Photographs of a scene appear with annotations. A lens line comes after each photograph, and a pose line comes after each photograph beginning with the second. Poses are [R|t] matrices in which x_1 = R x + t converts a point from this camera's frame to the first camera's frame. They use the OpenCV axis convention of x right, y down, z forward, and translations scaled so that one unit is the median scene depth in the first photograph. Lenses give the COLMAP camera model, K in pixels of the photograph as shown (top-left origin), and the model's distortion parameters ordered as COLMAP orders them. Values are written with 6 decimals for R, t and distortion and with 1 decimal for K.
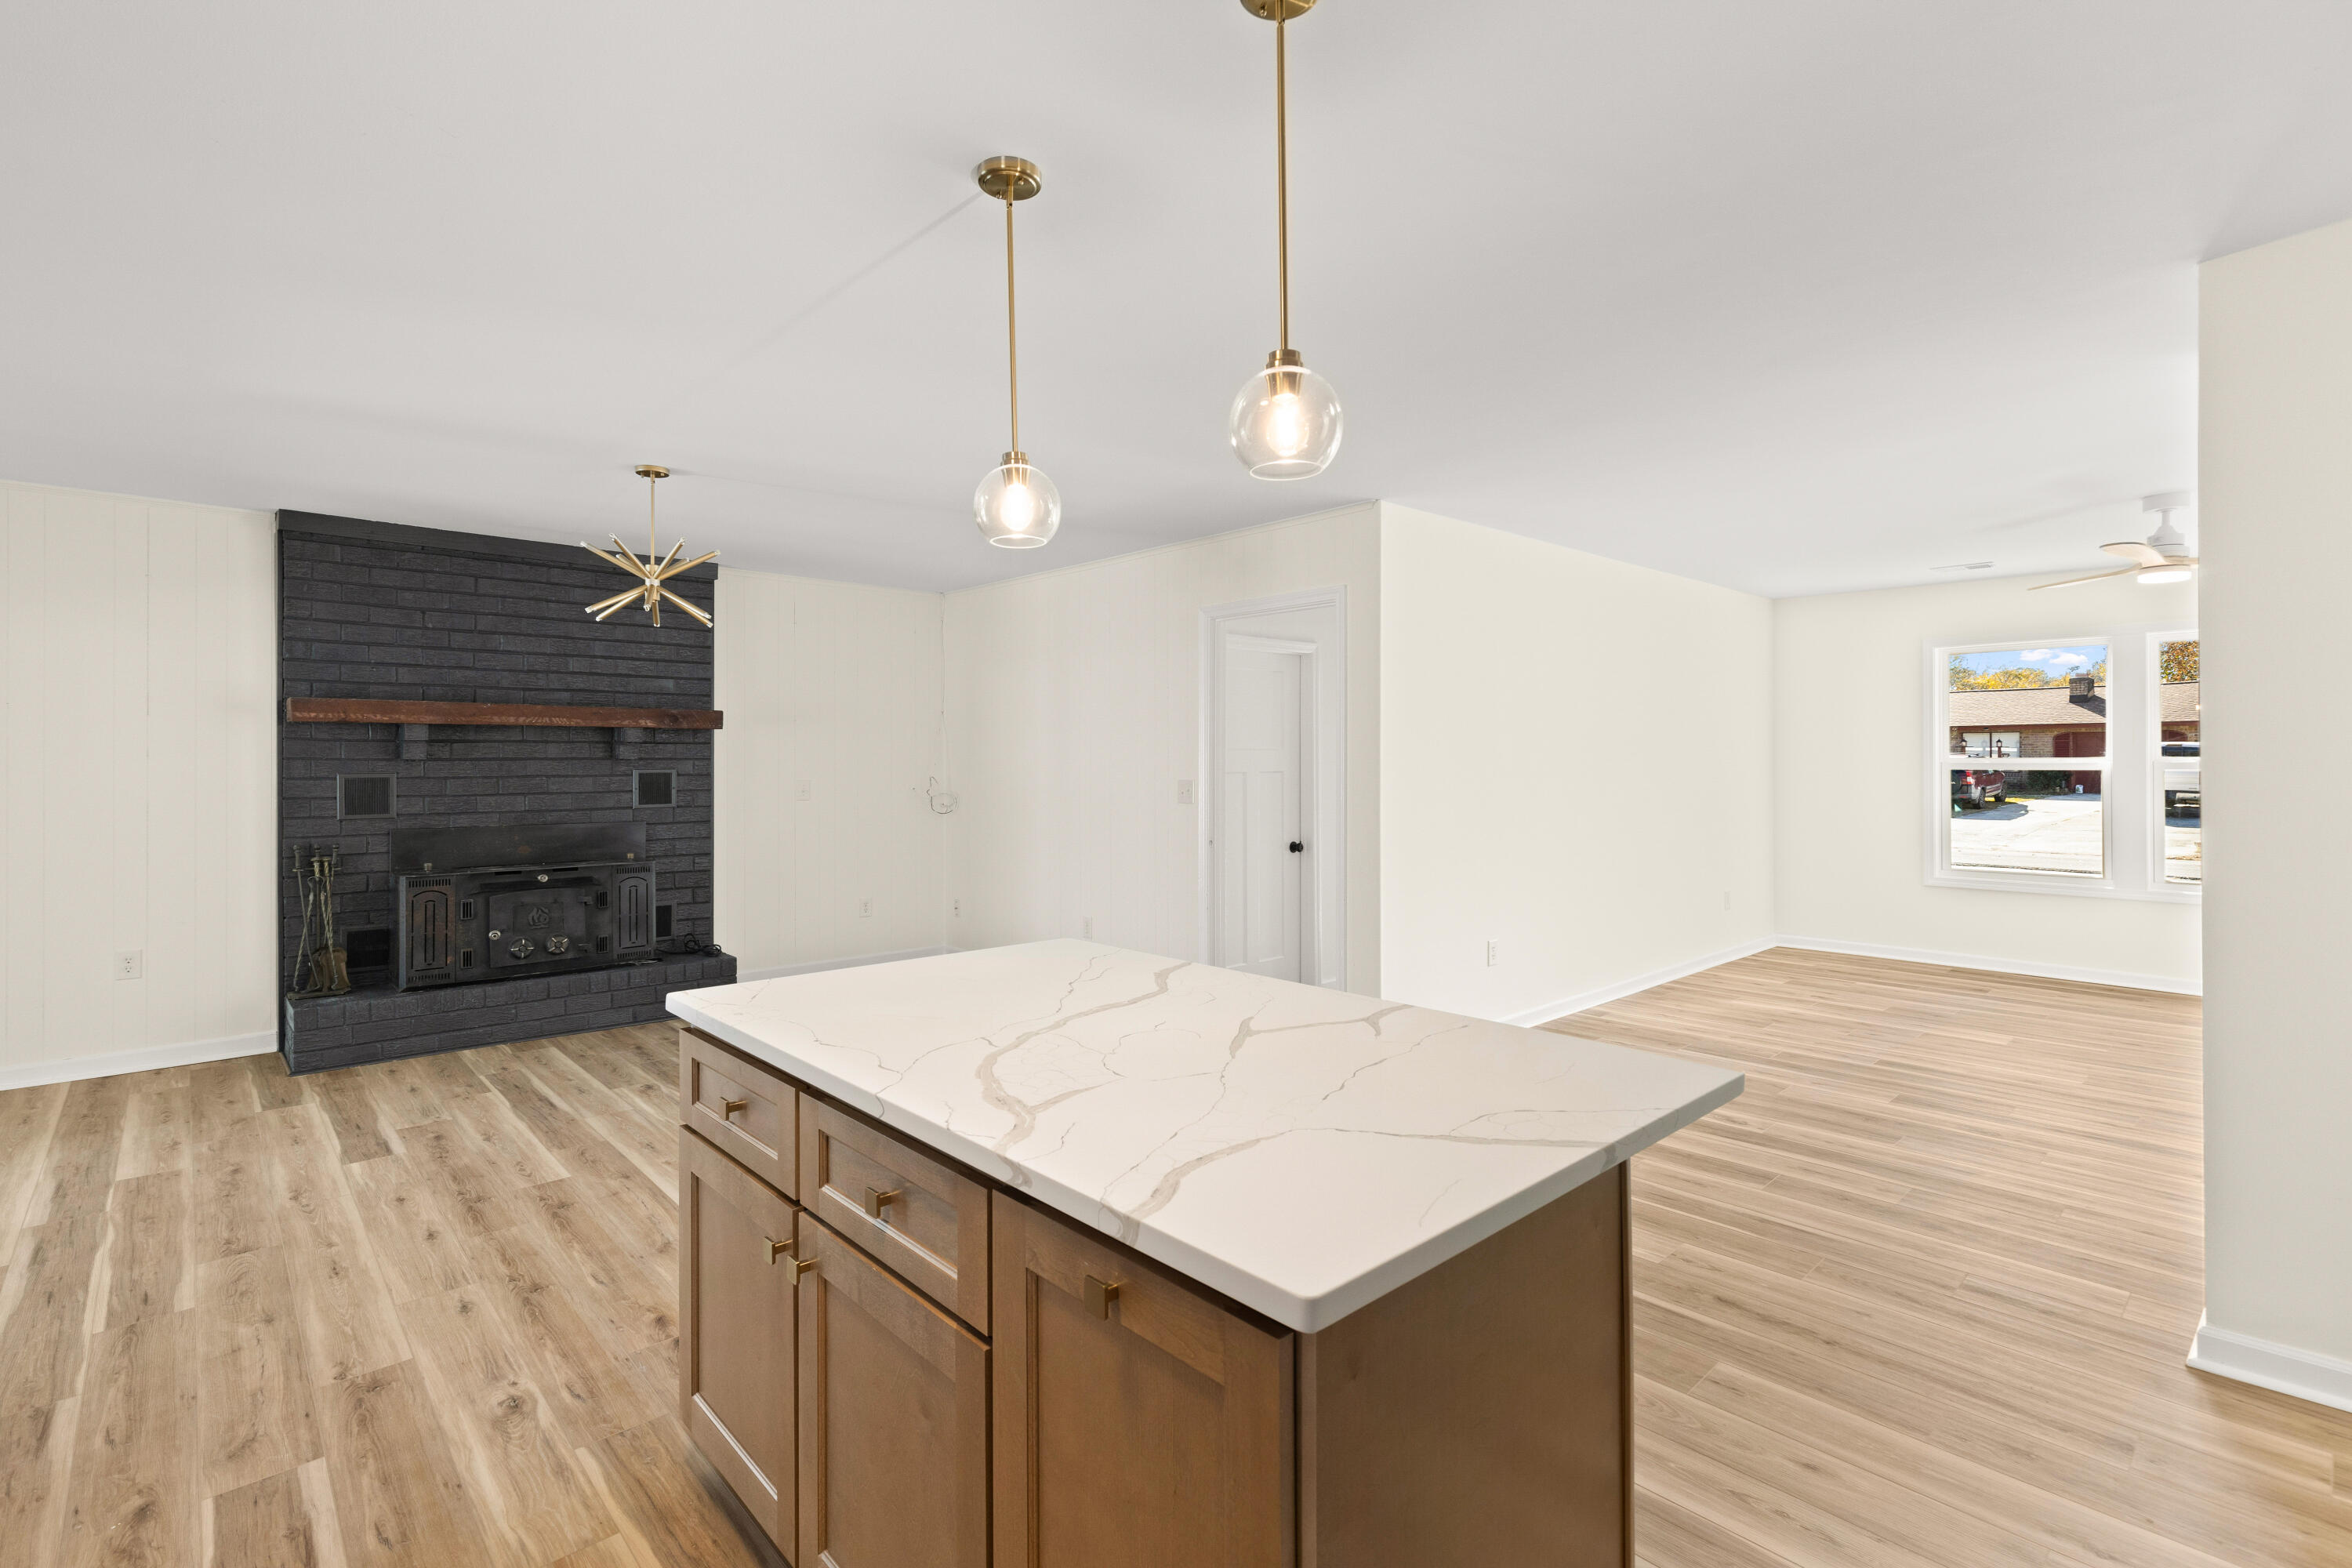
lens RADIAL K [[1083.3, 0, 1192.7], [0, 1083.3, 761.7], [0, 0, 1]] dist [0.003863, -0.000440]
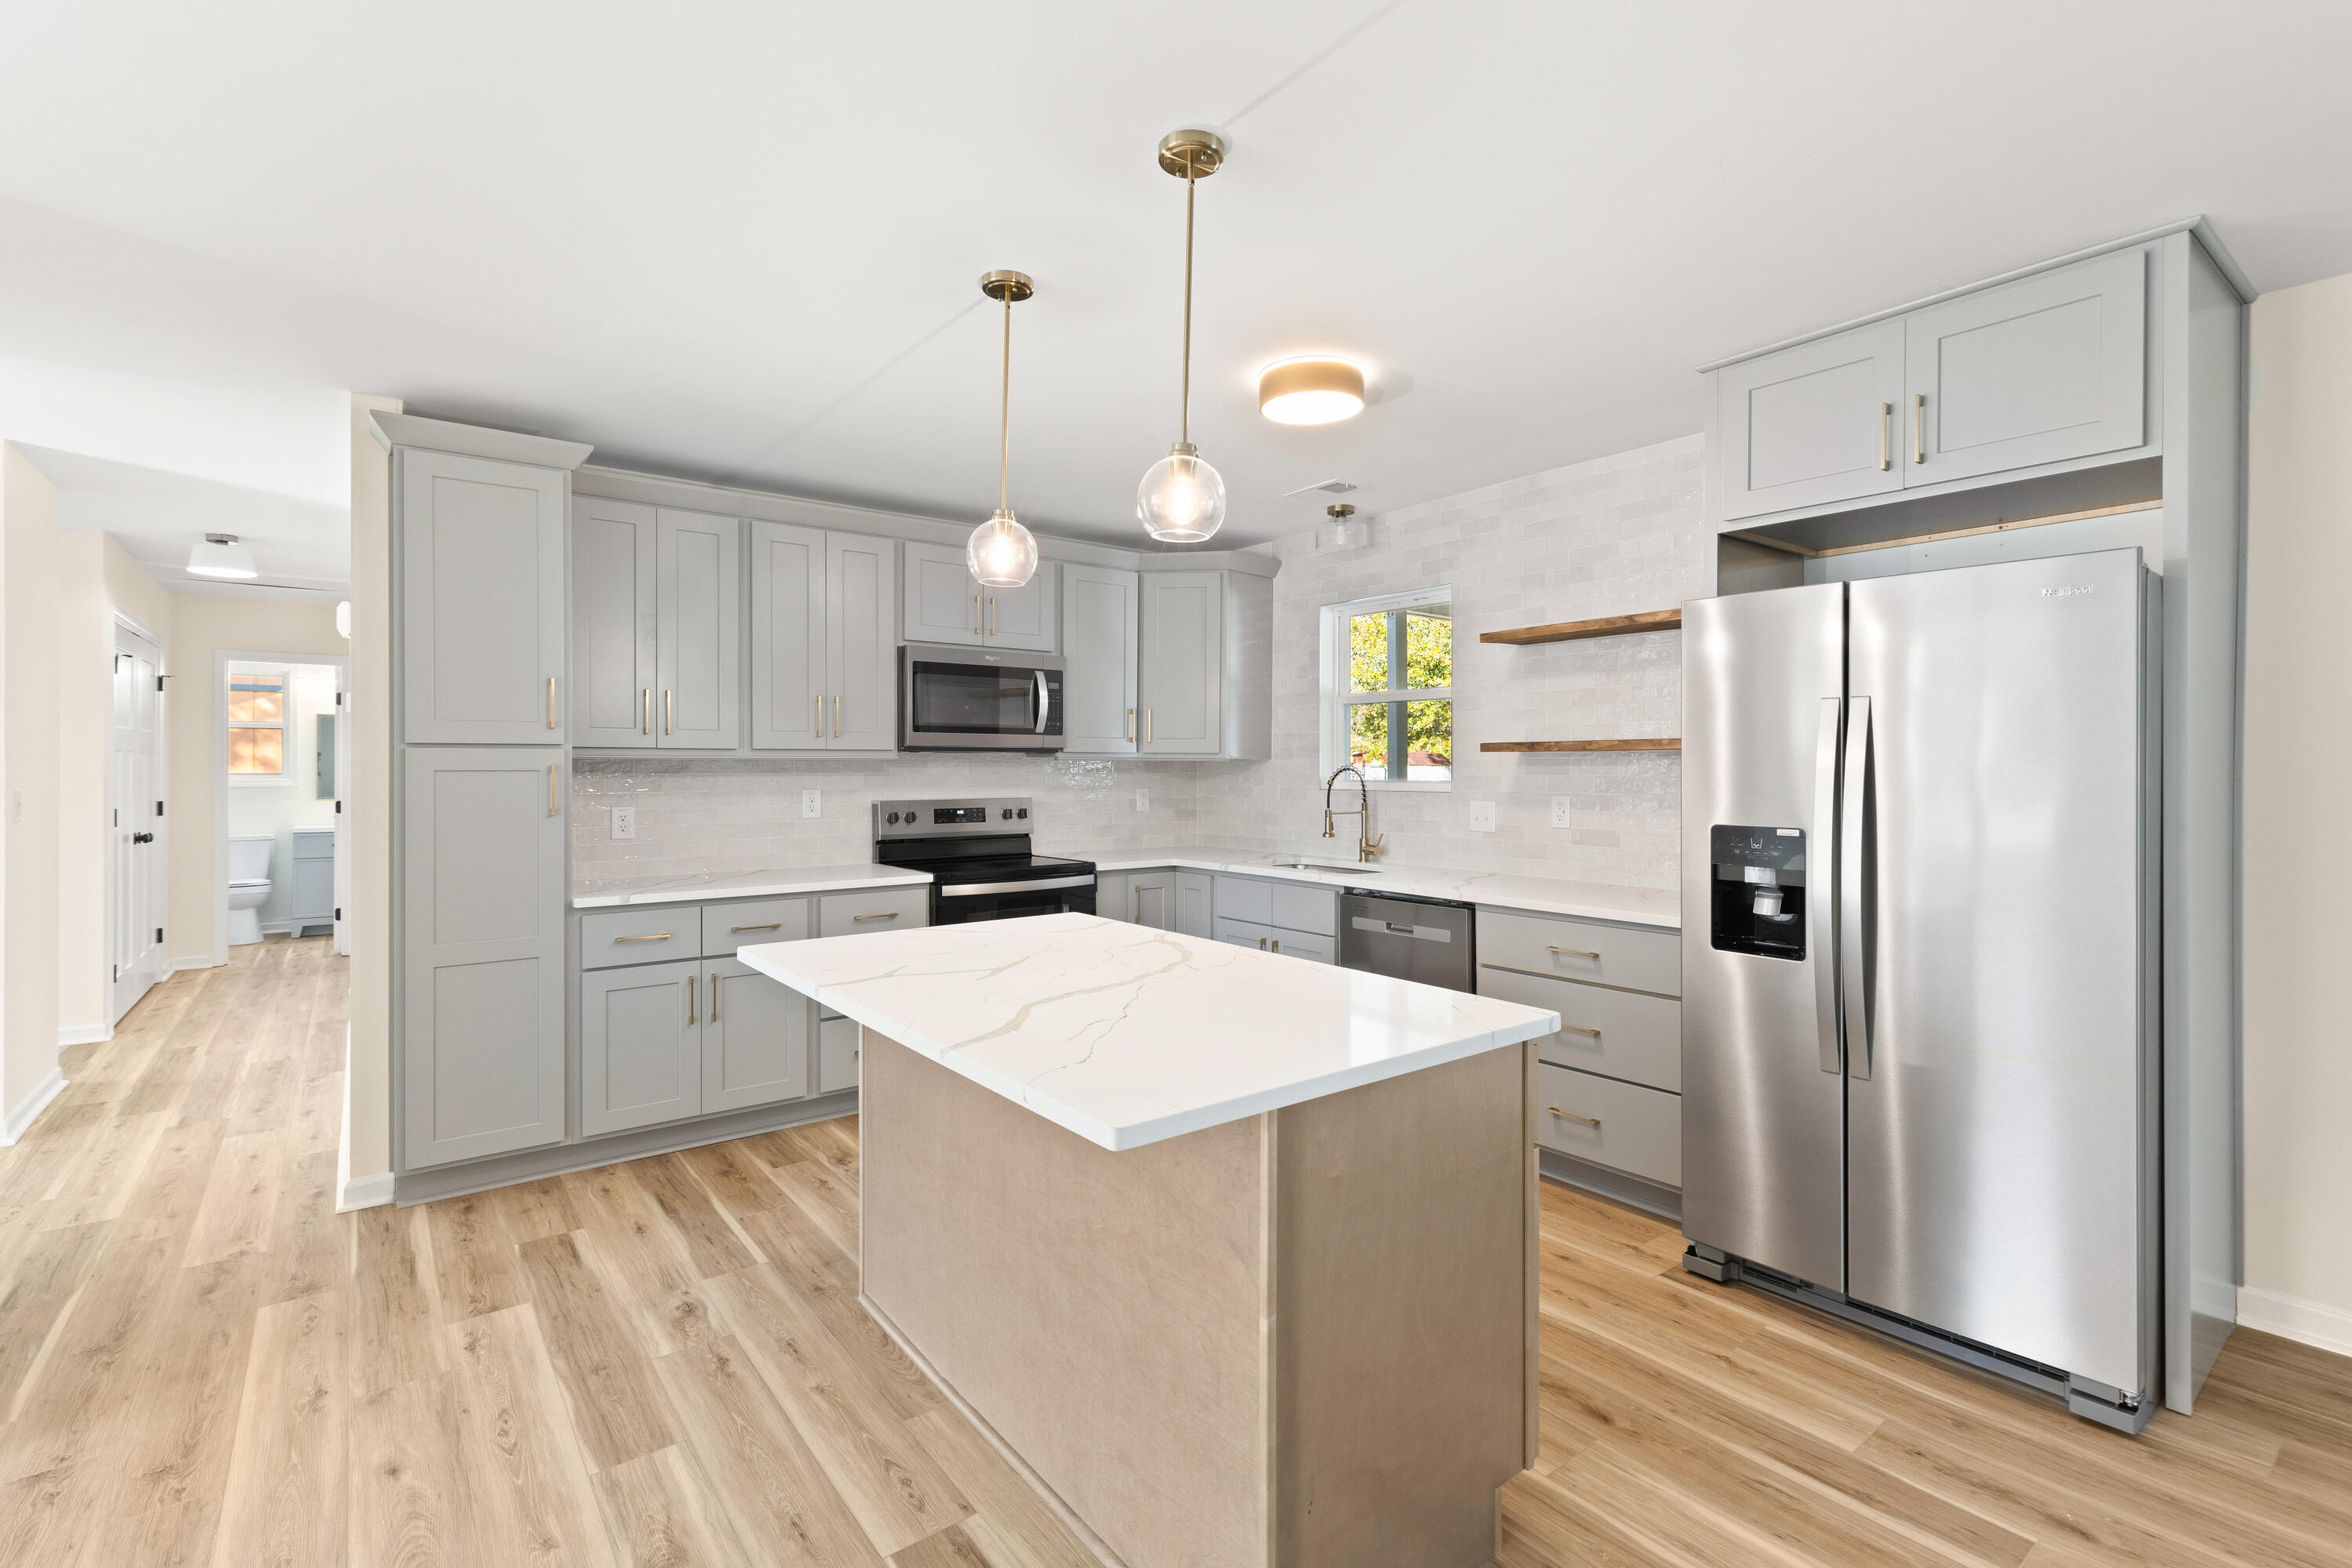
lens RADIAL K [[1072.2, 0, 1183.7], [0, 1072.2, 767.1], [0, 0, 1]] dist [0.006461, -0.001042]
pose [[-0.995796, -0.000939, 0.091590, -0.098674], [-0.000754, 0.999998, 0.002055, 0.000233], [-0.091591, 0.001977, -0.995795, 0.797636]]
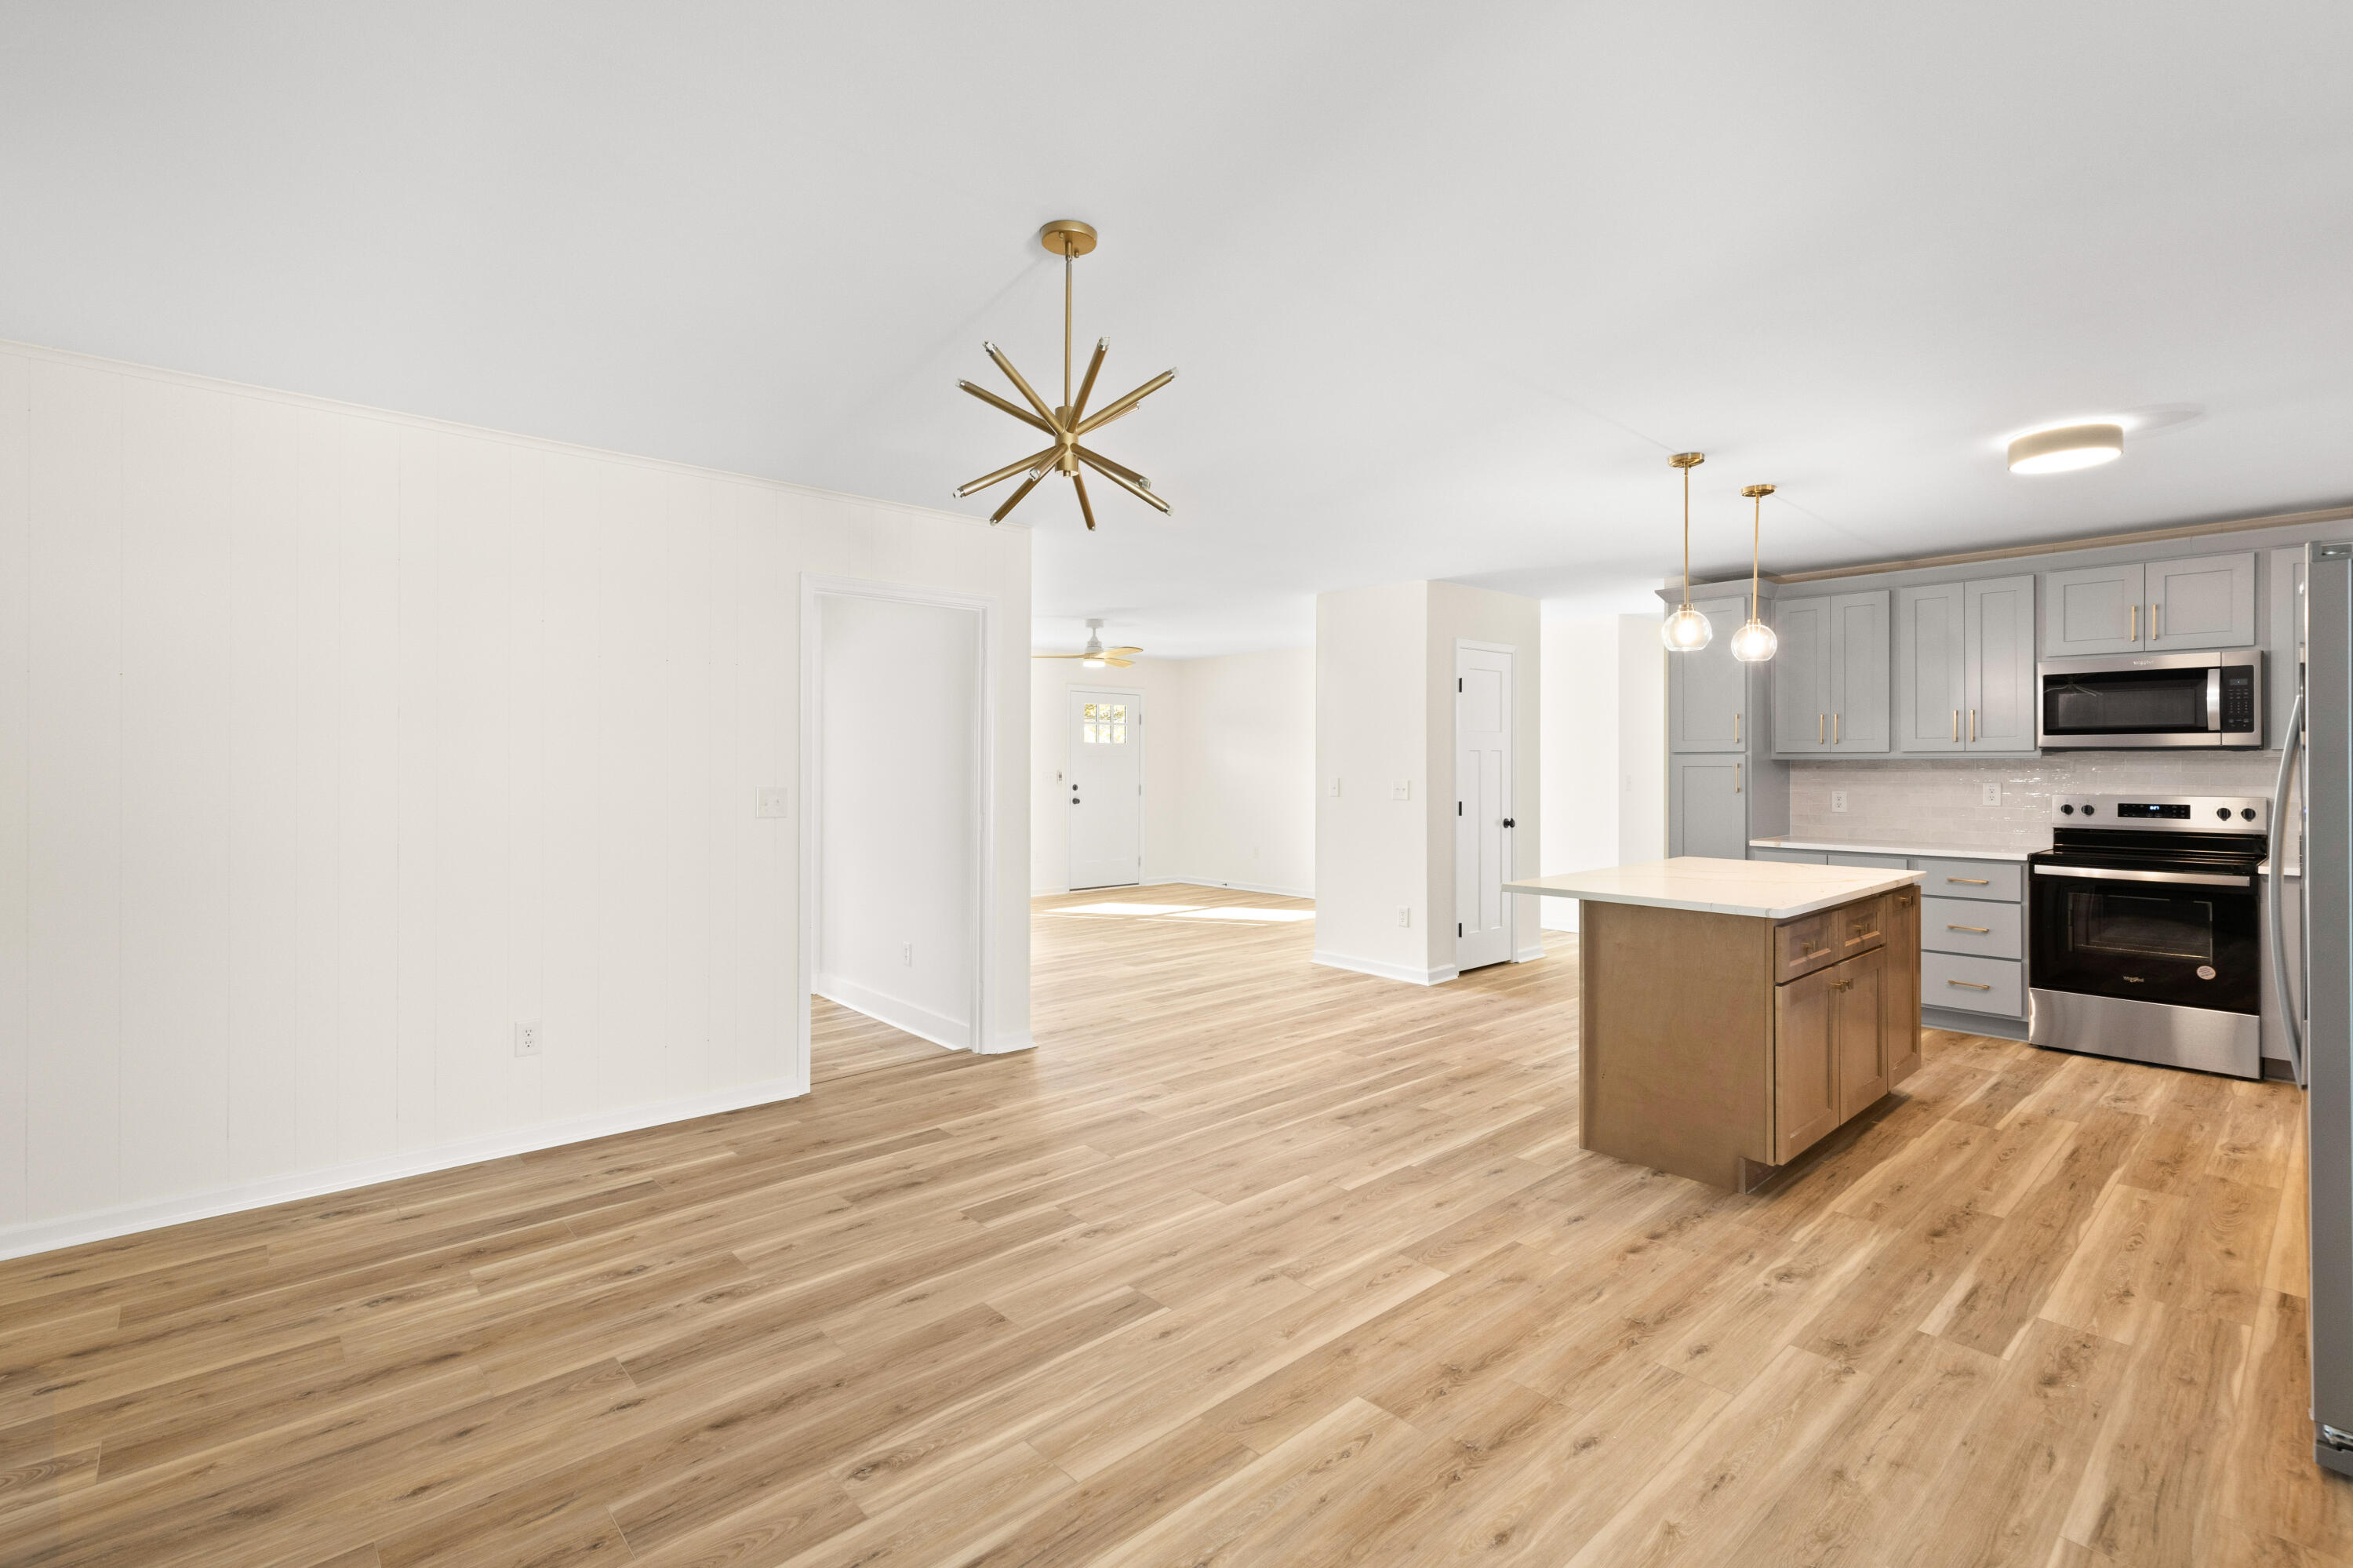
lens RADIAL K [[1072.7, 0, 1180.5], [0, 1072.7, 780.0], [0, 0, 1]] dist [0.006461, -0.001042]
pose [[0.012582, -0.017420, 0.999769, -0.849360], [0.000990, 0.999848, 0.017409, -0.002449], [-0.999920, 0.000771, 0.012597, 0.765220]]
